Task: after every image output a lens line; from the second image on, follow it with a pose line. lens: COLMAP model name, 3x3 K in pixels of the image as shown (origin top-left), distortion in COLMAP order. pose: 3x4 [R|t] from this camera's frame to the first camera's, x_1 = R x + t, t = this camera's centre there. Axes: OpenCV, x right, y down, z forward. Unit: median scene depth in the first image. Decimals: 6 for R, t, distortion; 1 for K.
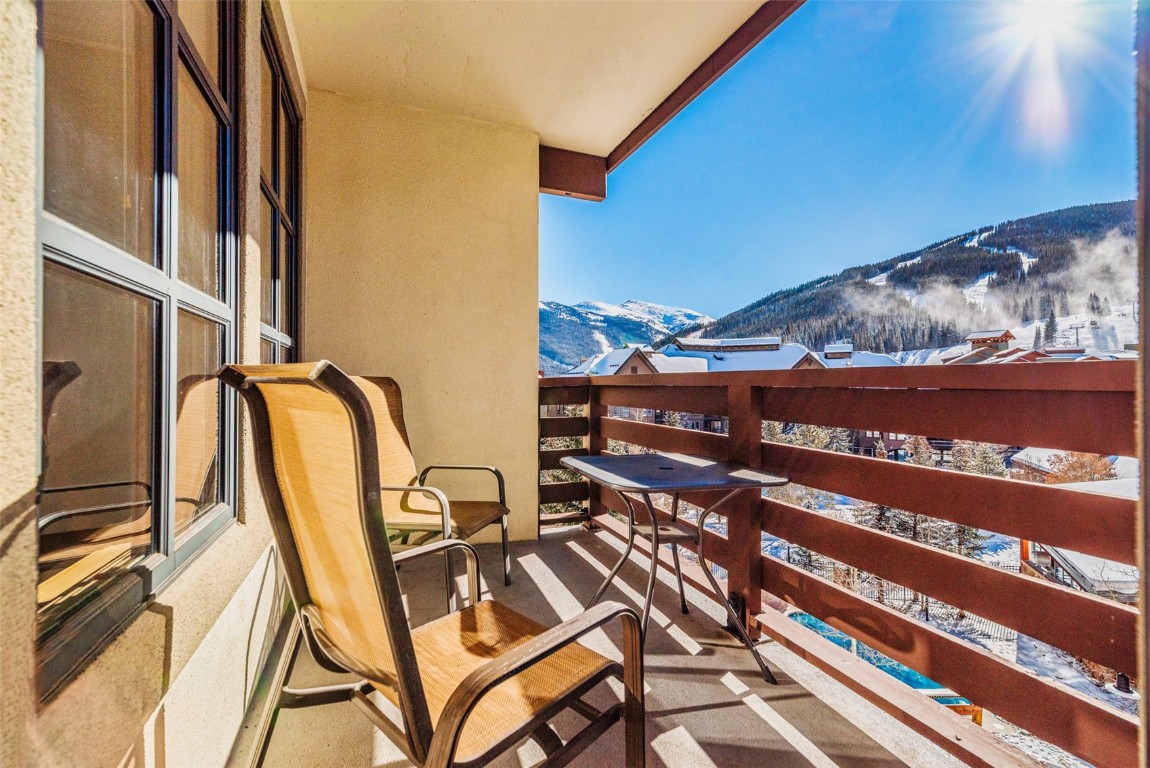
lens RADIAL K [[502.0, 0, 556.1], [0, 502.0, 393.2], [0, 0, 1]] dist [0.004666, 0.002139]
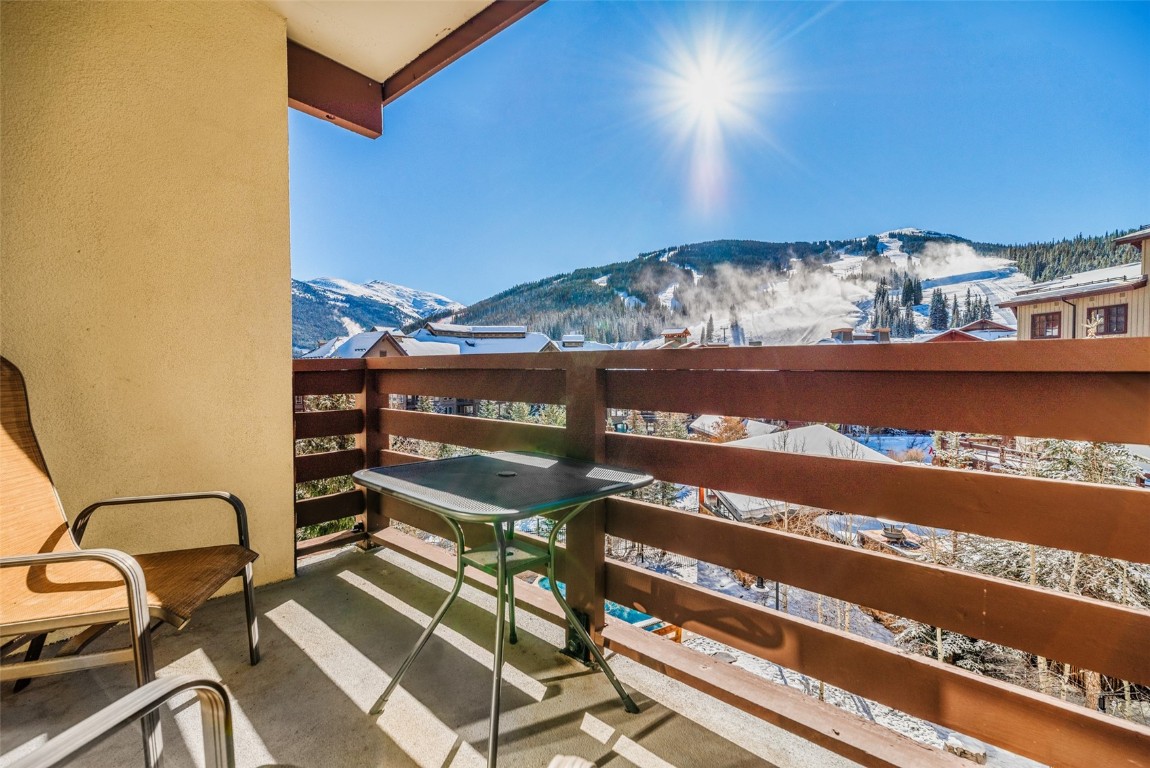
lens RADIAL K [[502.0, 0, 571.3], [0, 502.0, 387.0], [0, 0, 1]] dist [0.004666, 0.002139]
pose [[0.870846, -0.016984, 0.491262, -0.039490], [0.008958, 0.999785, 0.018685, 0.000298], [-0.491474, -0.011871, 0.870812, 0.151910]]
